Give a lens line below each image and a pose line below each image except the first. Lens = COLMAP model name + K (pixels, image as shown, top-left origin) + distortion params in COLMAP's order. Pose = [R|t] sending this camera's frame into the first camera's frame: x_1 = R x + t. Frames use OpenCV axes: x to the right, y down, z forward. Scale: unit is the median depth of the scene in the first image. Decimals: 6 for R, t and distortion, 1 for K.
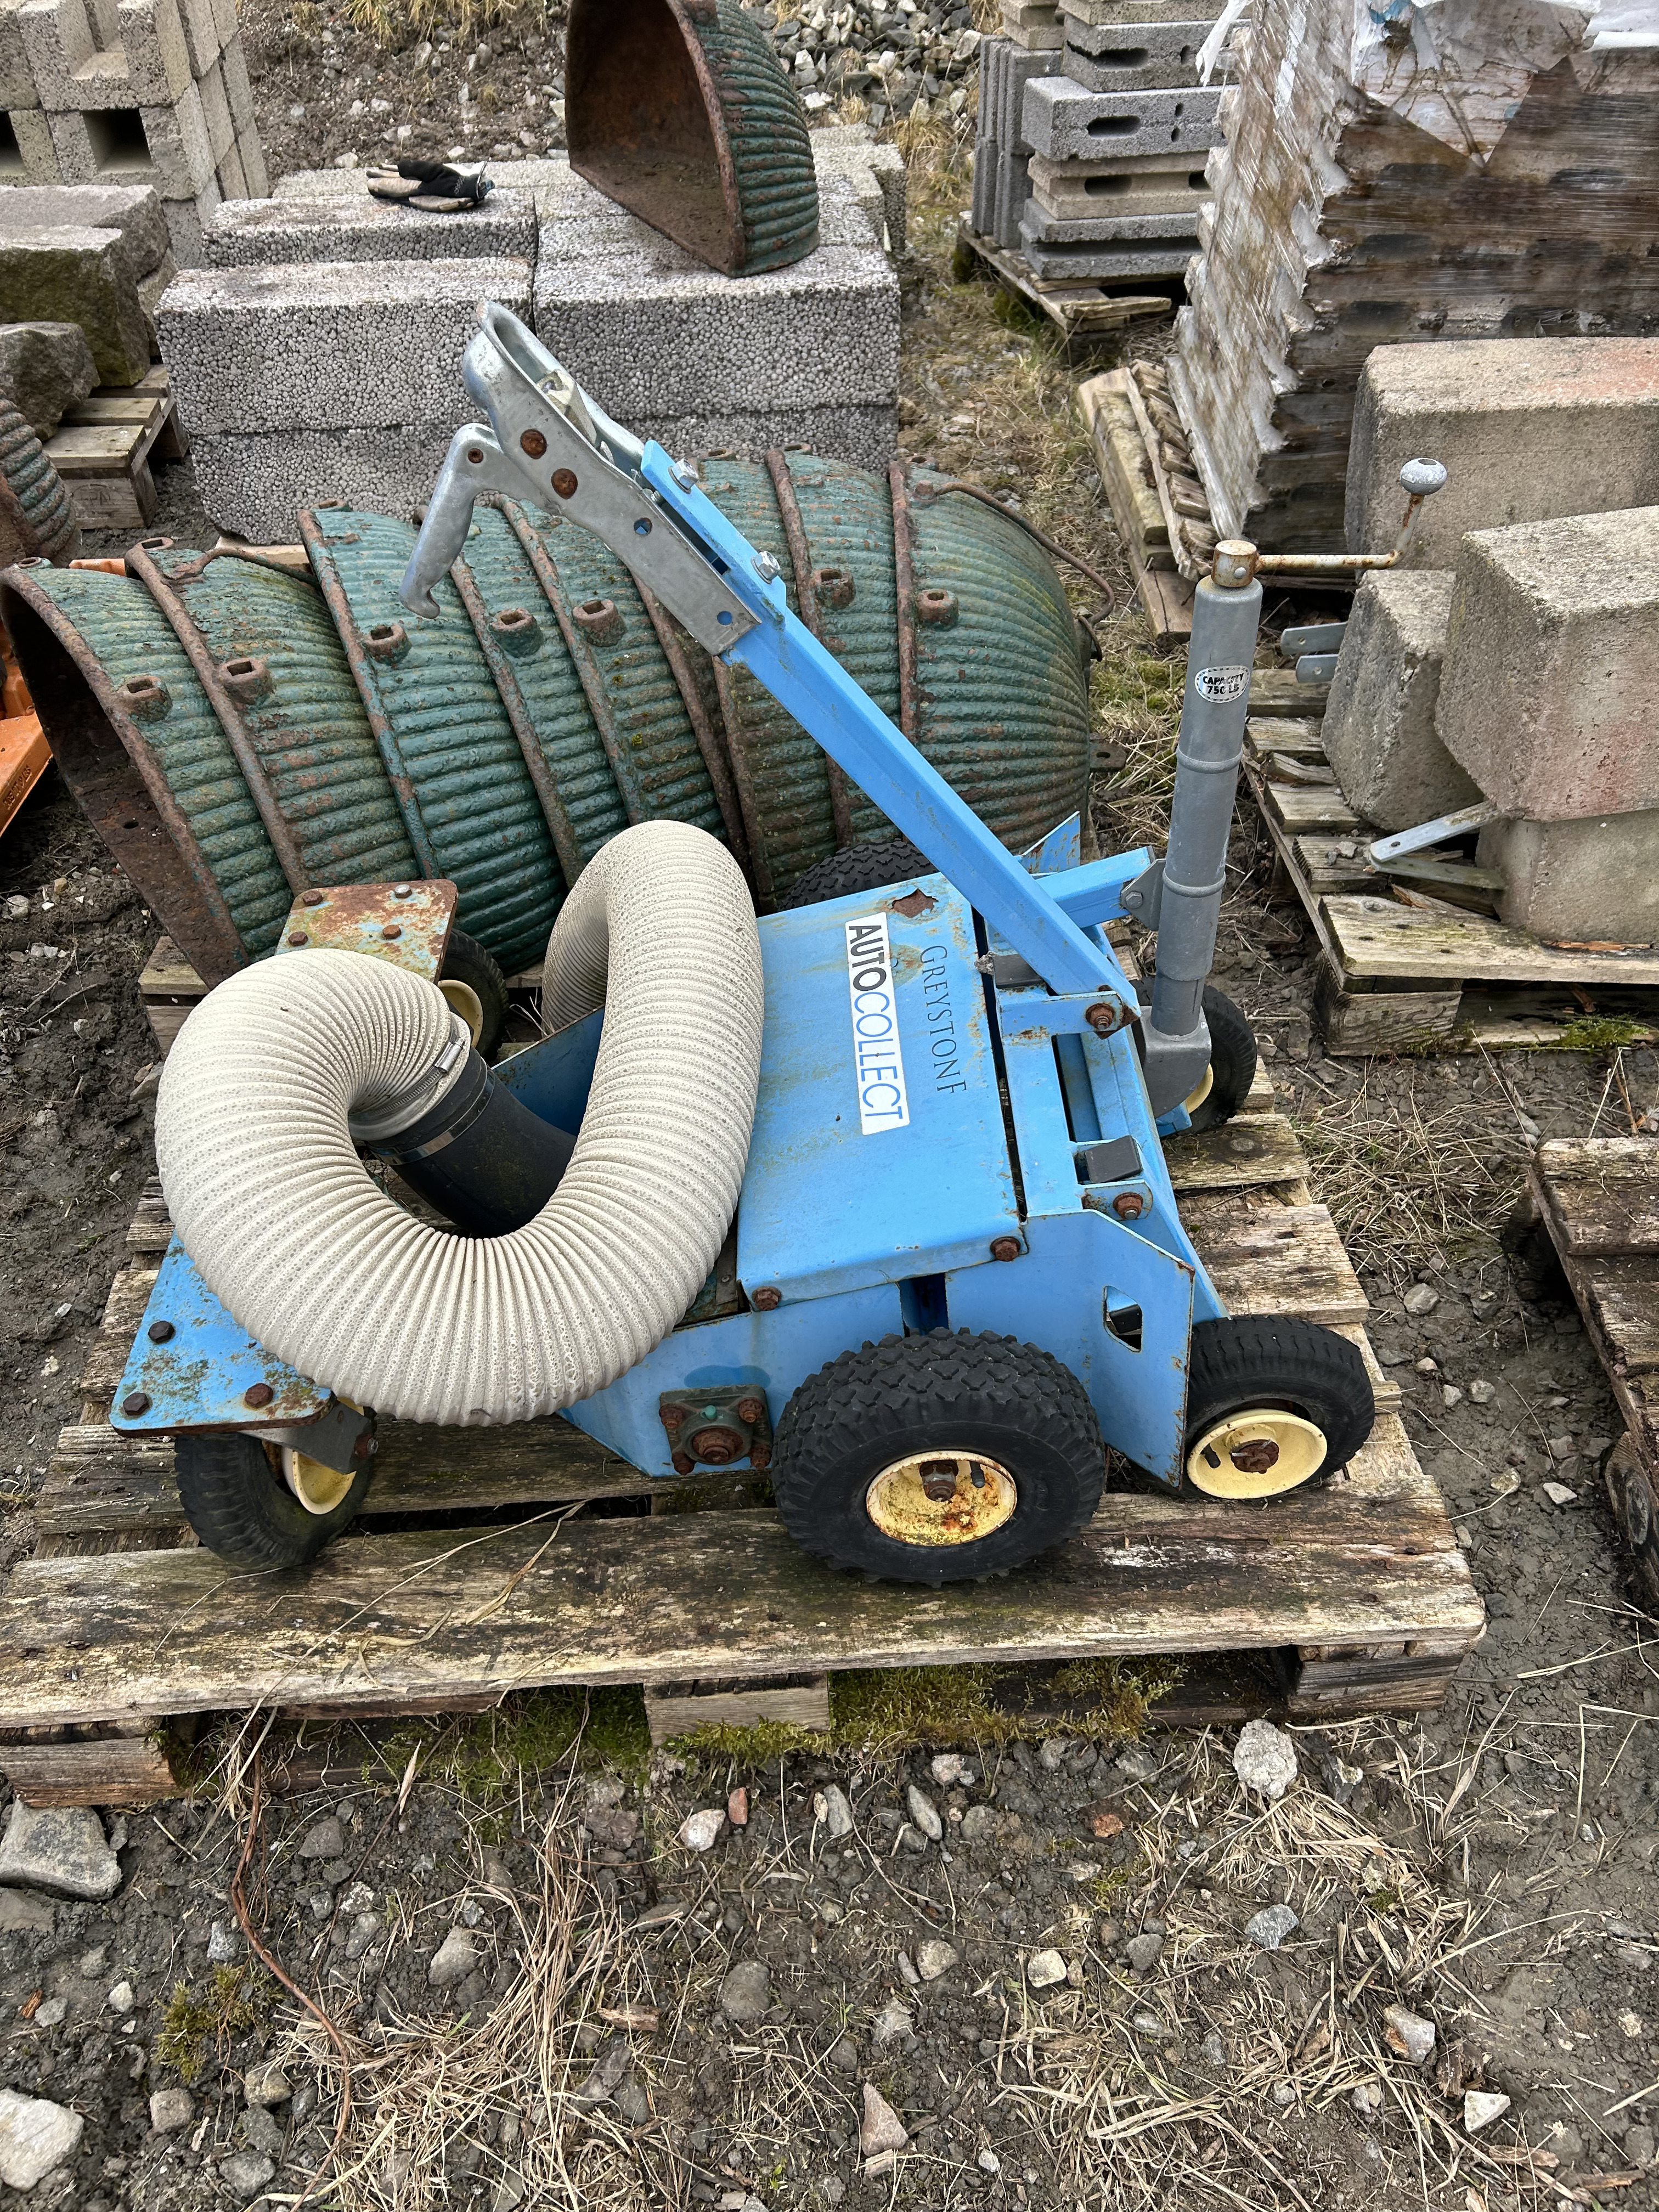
lens RADIAL K [[1678.1, 0, 824.6], [0, 1678.1, 1105.4], [0, 0, 1]] dist [0.016012, -0.022907]
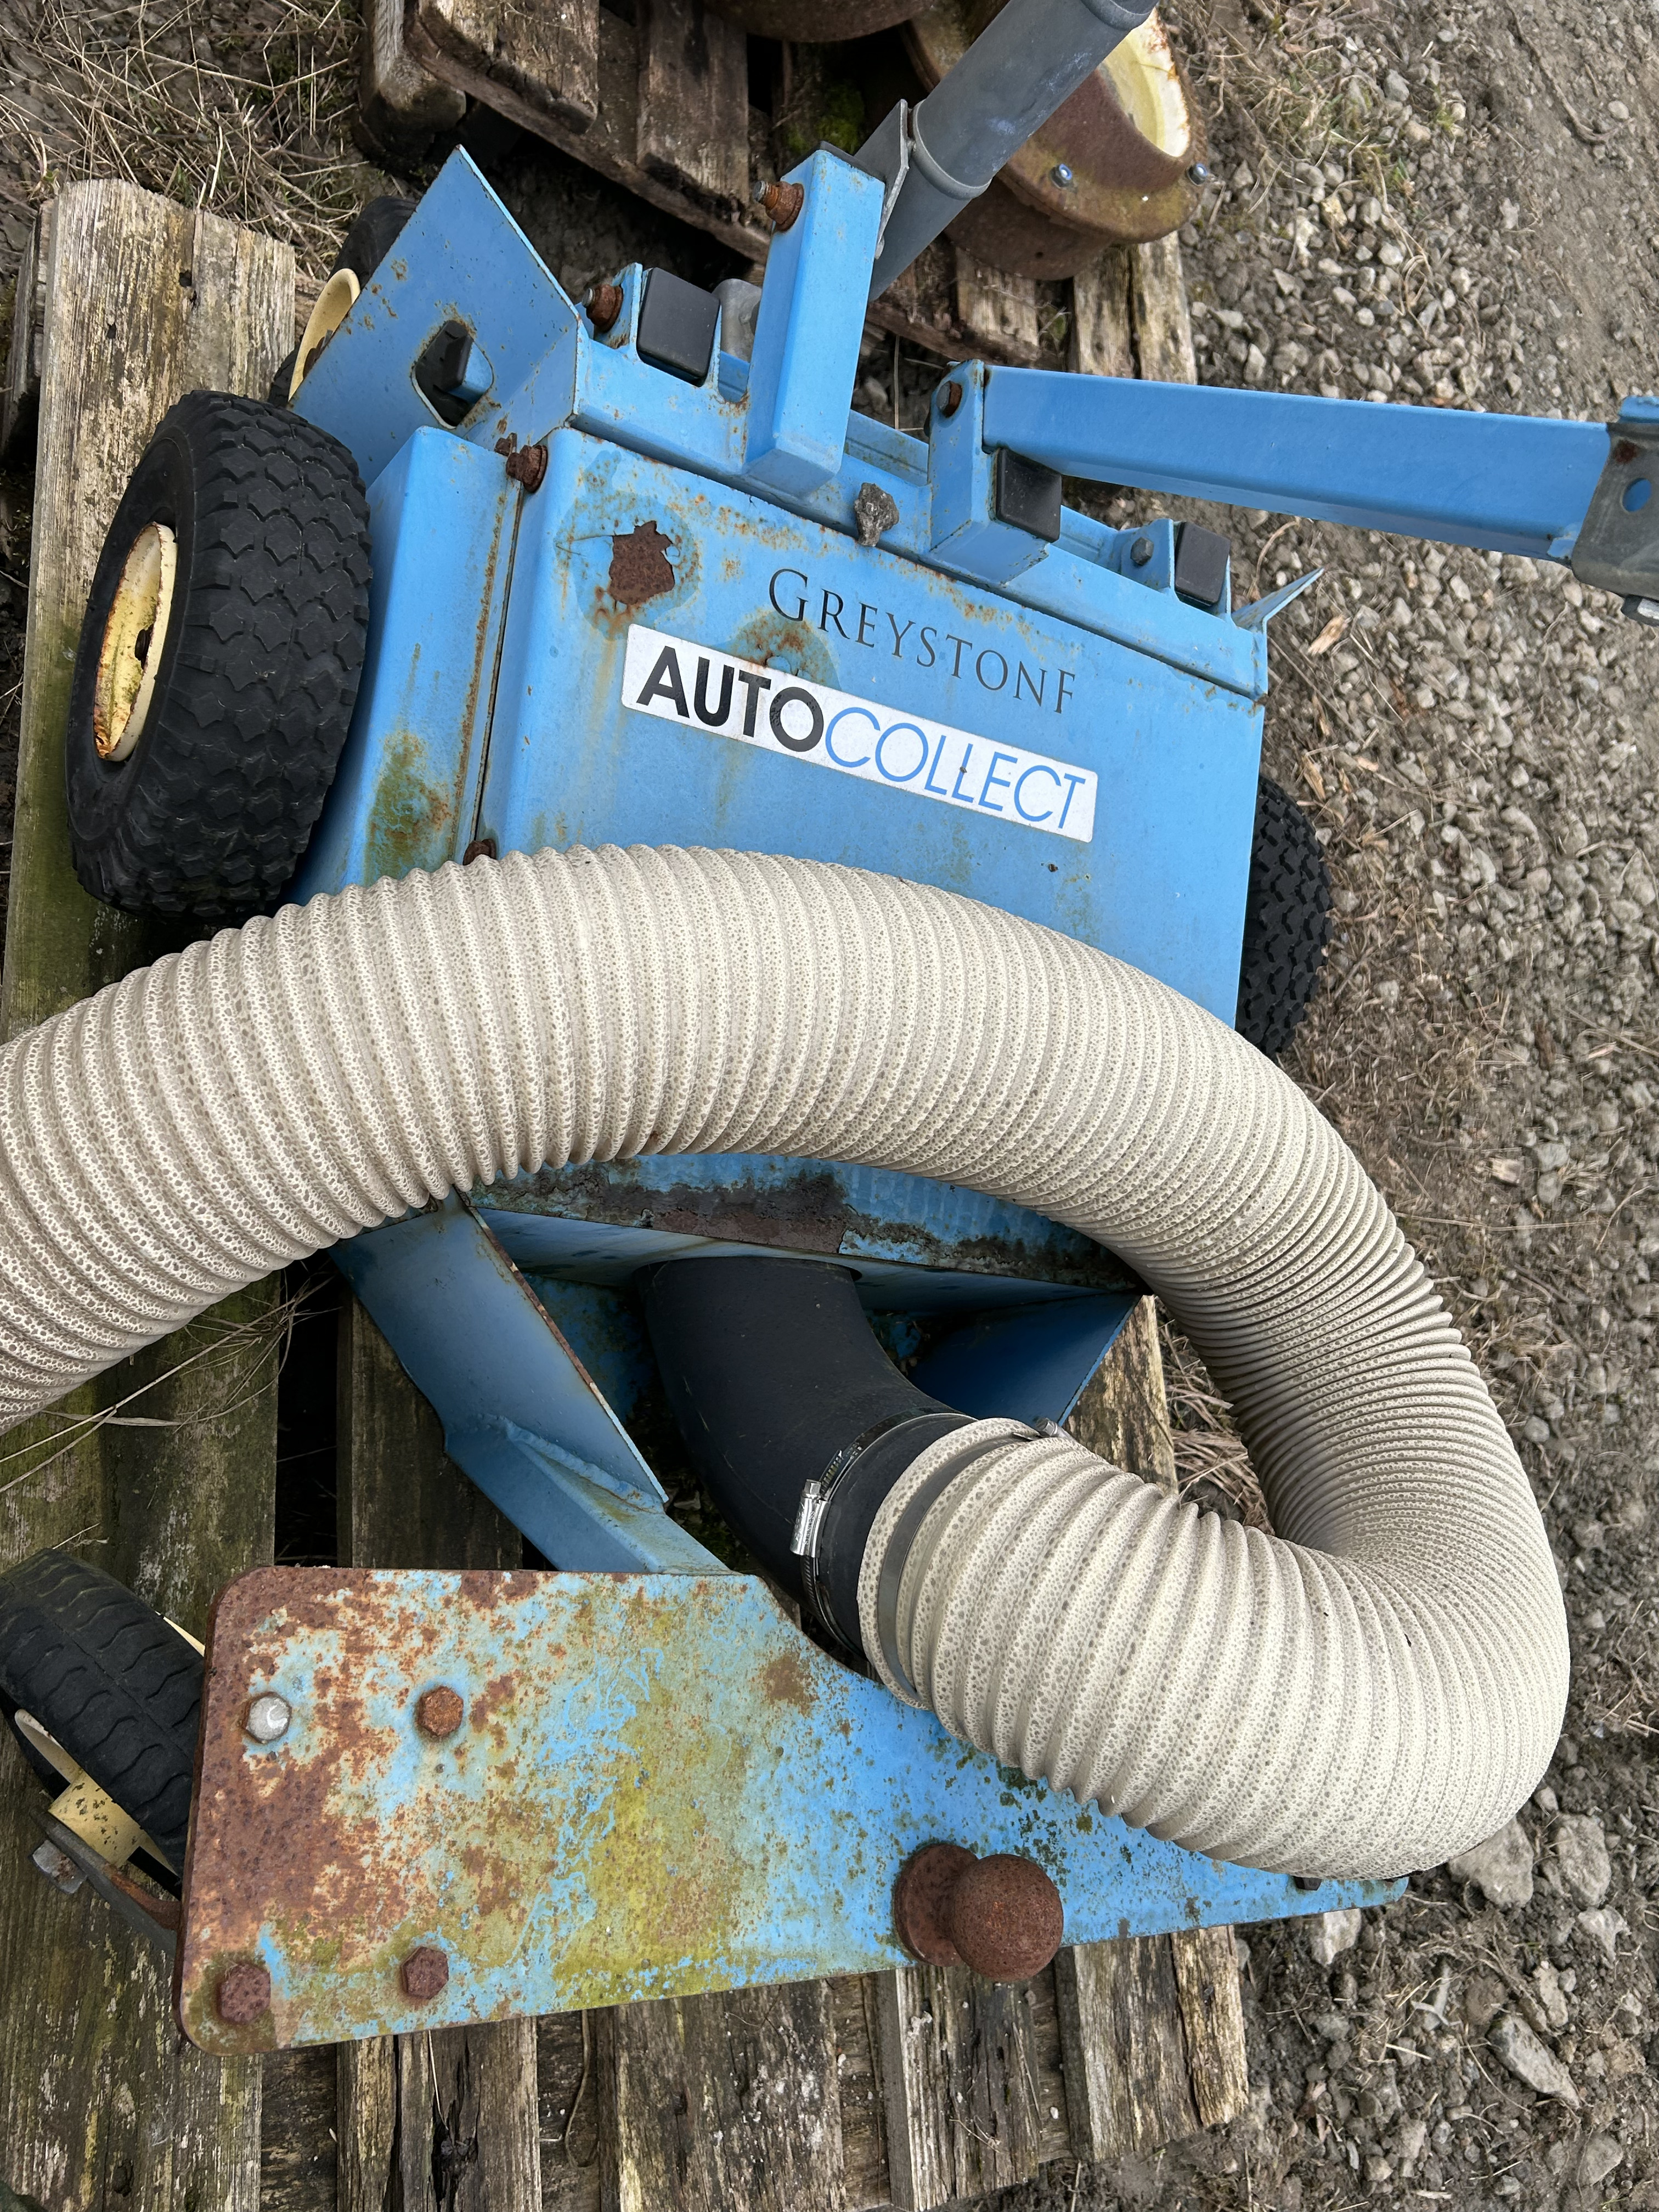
lens RADIAL K [[1807.6, 0, 830.3], [0, 1807.6, 1097.3], [0, 0, 1]] dist [0.031409, -0.050199]
pose [[-0.026308, -0.938305, 0.344805, -0.328633], [0.126014, 0.339061, 0.932287, -0.652476], [-0.991680, 0.067977, 0.109320, 1.033452]]
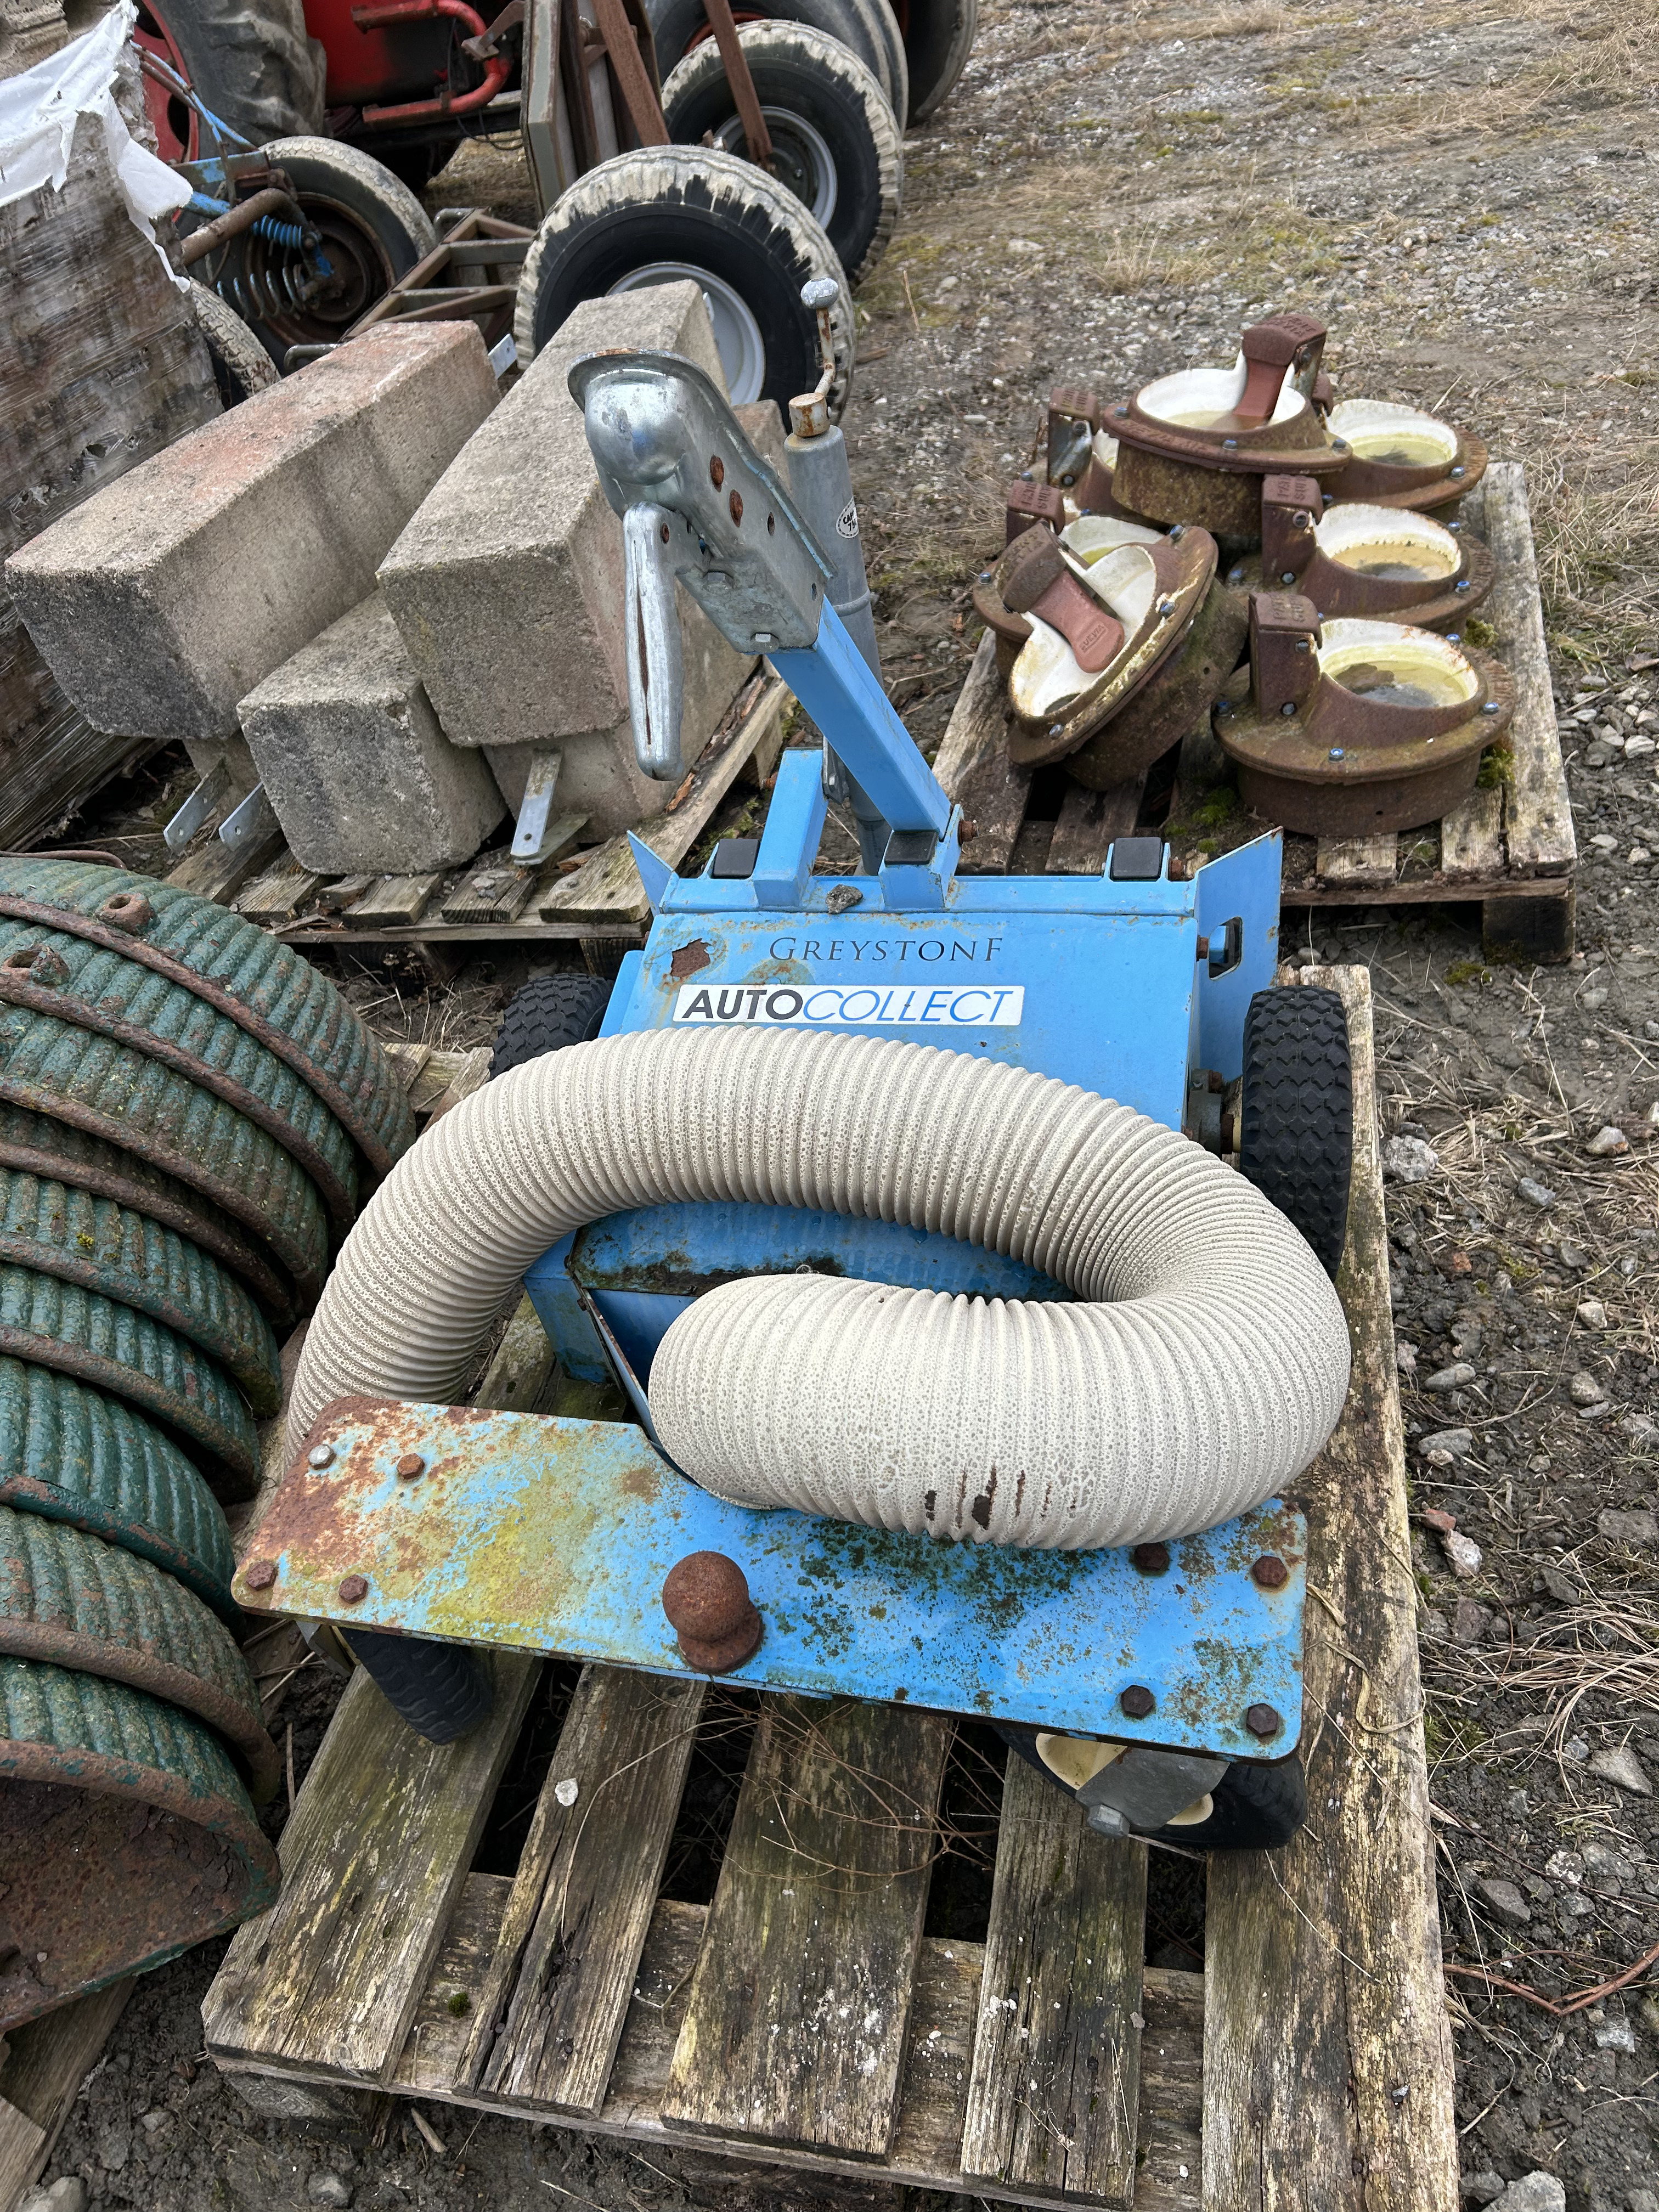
lens RADIAL K [[1678.1, 0, 828.4], [0, 1678.1, 1101.0], [0, 0, 1]] dist [0.016012, -0.022907]
pose [[0.254671, -0.637560, 0.727090, -0.752272], [0.750968, 0.604095, 0.266676, -0.302656], [-0.609253, 0.478107, 0.632632, 0.466788]]
